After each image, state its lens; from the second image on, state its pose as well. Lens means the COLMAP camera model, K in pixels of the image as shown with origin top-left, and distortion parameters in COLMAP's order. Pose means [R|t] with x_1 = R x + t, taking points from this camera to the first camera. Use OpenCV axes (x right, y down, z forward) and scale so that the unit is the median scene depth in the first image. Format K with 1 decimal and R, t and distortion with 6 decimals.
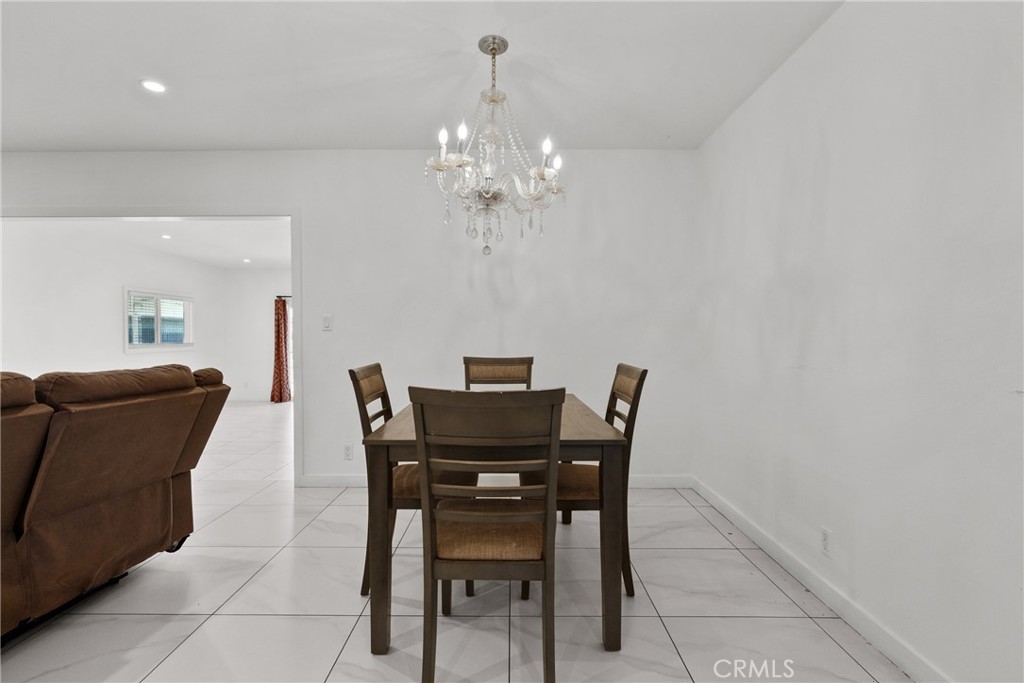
lens RADIAL K [[469.8, 0, 506.2], [0, 469.8, 341.3], [0, 0, 1]] dist [-0.006411, 0.003090]
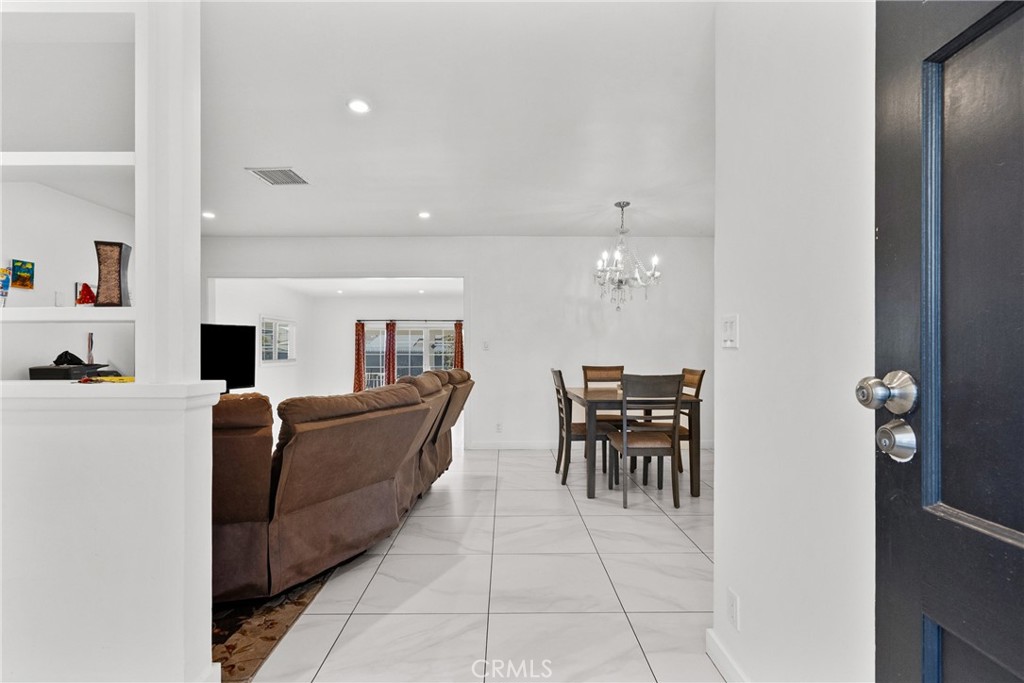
lens RADIAL K [[469.8, 0, 507.9], [0, 469.8, 350.0], [0, 0, 1]] dist [-0.006411, 0.003090]
pose [[0.999860, 0.000178, 0.016758, -0.378958], [0.000110, 0.999852, -0.017208, 0.004352], [-0.016759, 0.017208, 0.999711, -0.655778]]
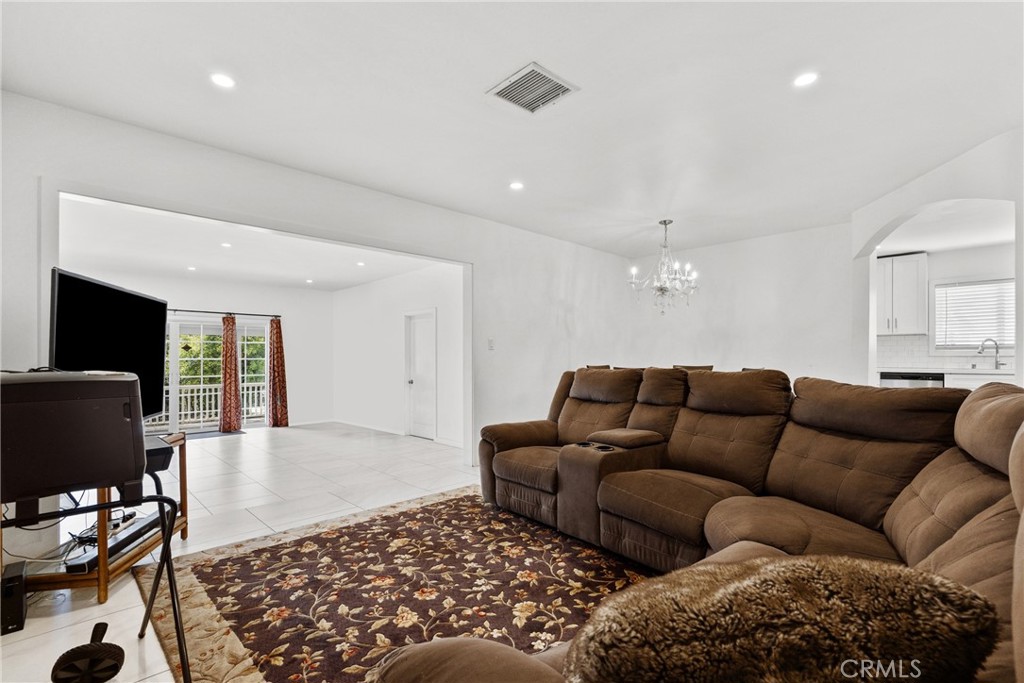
lens RADIAL K [[469.8, 0, 504.0], [0, 469.8, 357.7], [0, 0, 1]] dist [-0.006411, 0.003090]
pose [[0.716767, -0.000670, 0.697312, -1.512506], [0.012690, 0.999846, -0.012084, 0.019499], [-0.697197, 0.017510, 0.716665, -0.035858]]
